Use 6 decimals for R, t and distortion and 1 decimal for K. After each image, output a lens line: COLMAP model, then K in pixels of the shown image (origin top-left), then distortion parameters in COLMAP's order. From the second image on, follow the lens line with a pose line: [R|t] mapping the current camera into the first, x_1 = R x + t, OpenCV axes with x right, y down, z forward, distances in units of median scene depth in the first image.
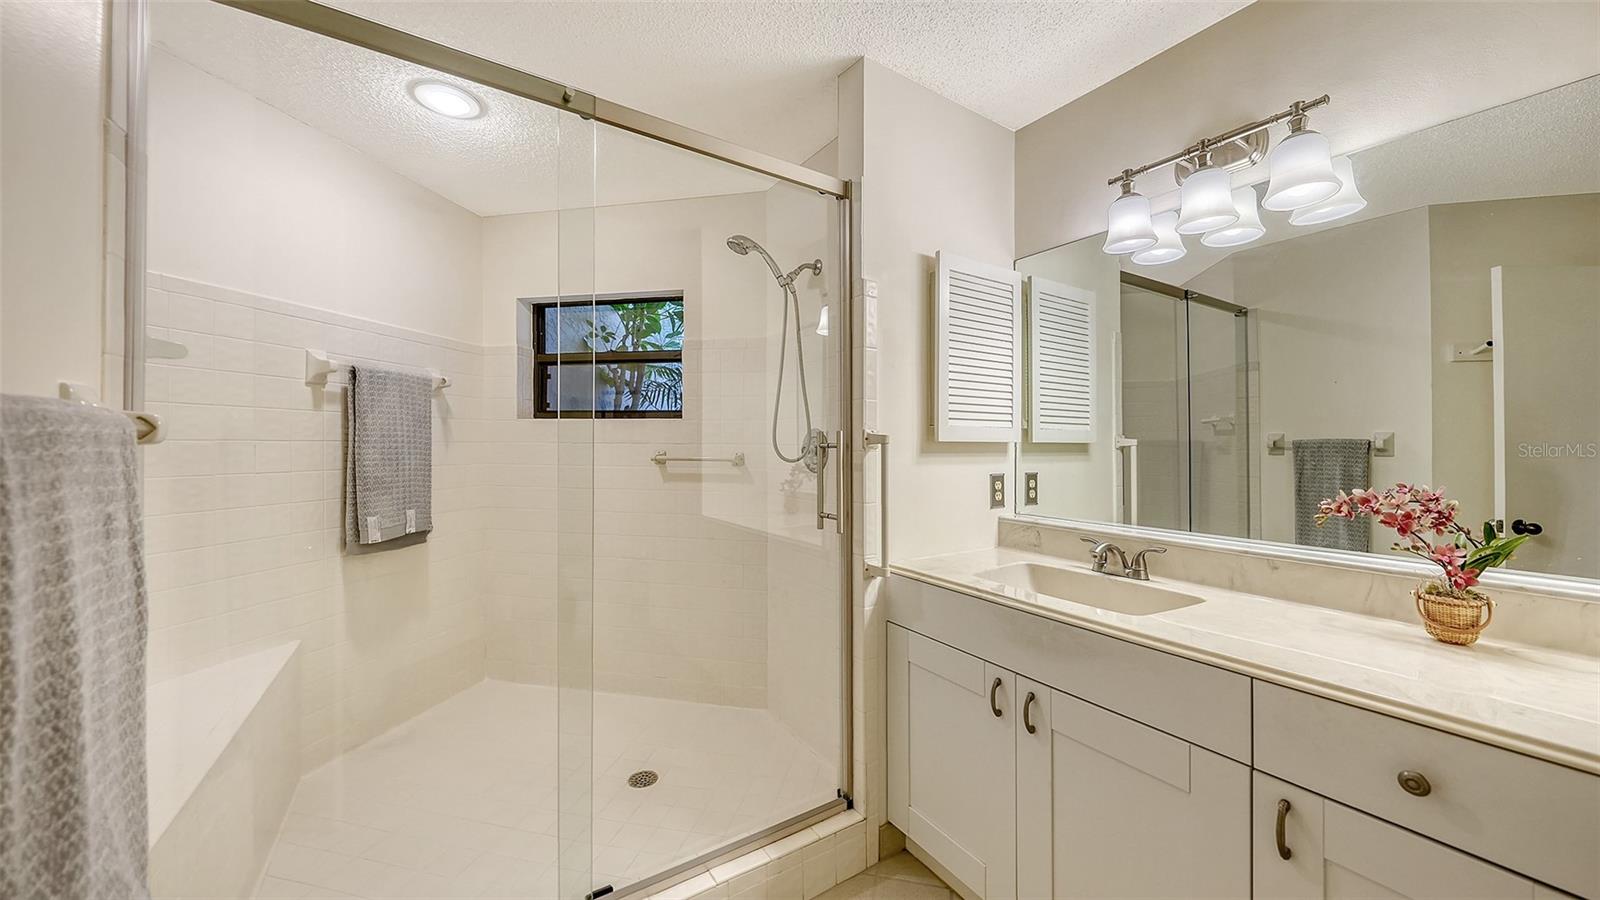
lens RADIAL K [[560.6, 0, 797.2], [0, 560.6, 444.7], [0, 0, 1]] dist [-0.003046, -0.000224]
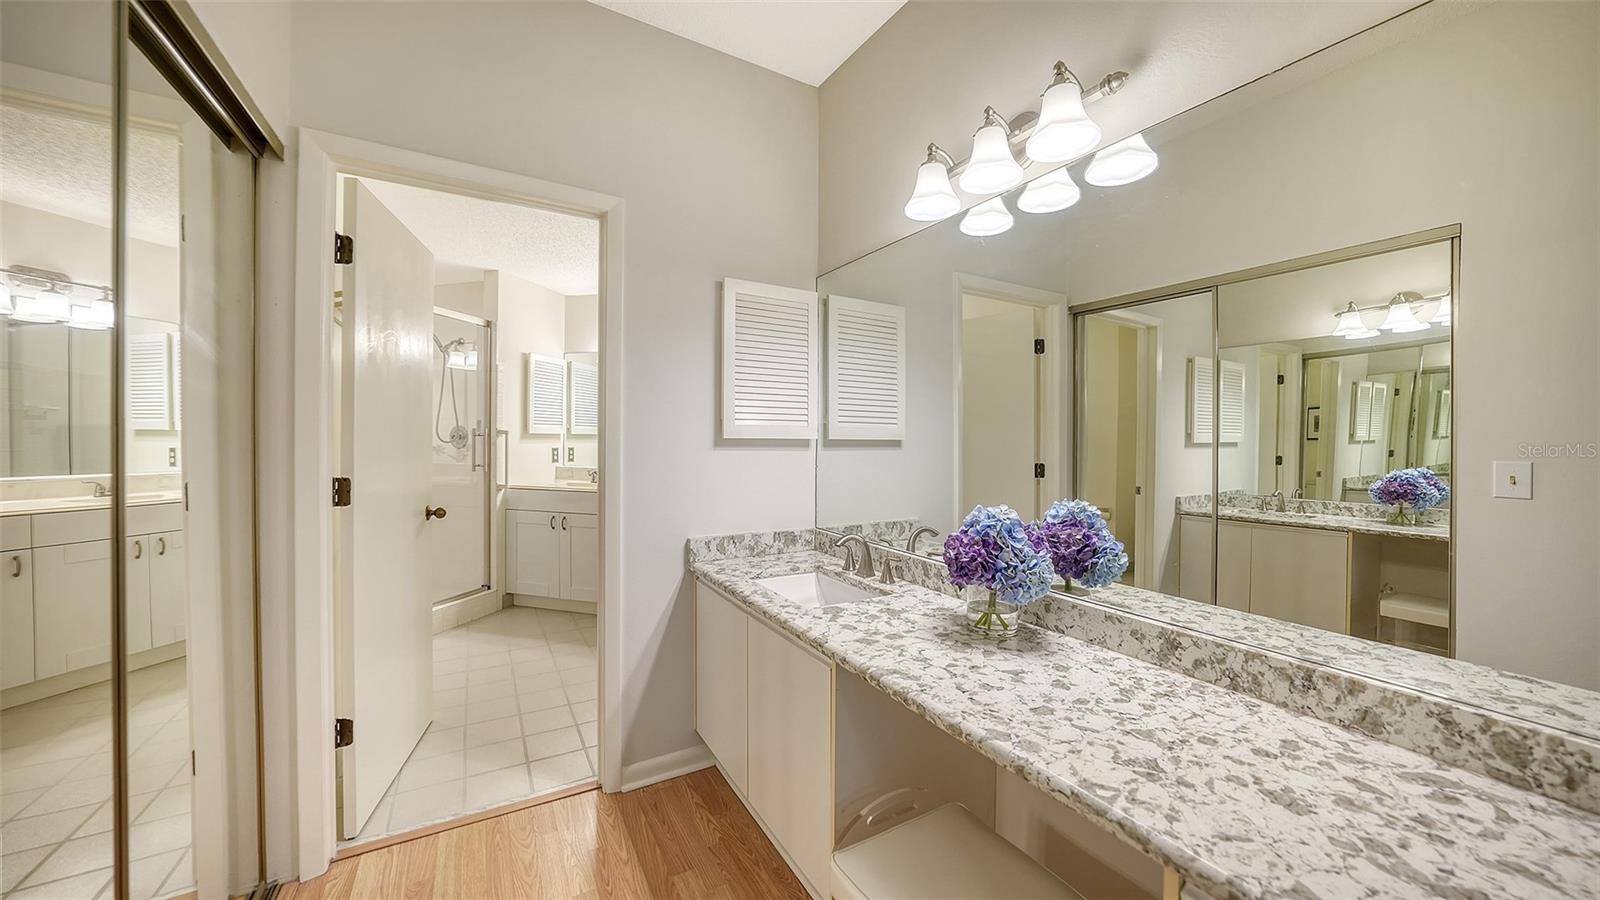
lens RADIAL K [[560.6, 0, 796.6], [0, 560.6, 443.1], [0, 0, 1]] dist [-0.003046, -0.000224]
pose [[0.742481, 0.002733, 0.669861, -0.498175], [-0.014950, 0.999810, 0.012491, -0.010575], [-0.669700, -0.019289, 0.742381, -1.524382]]
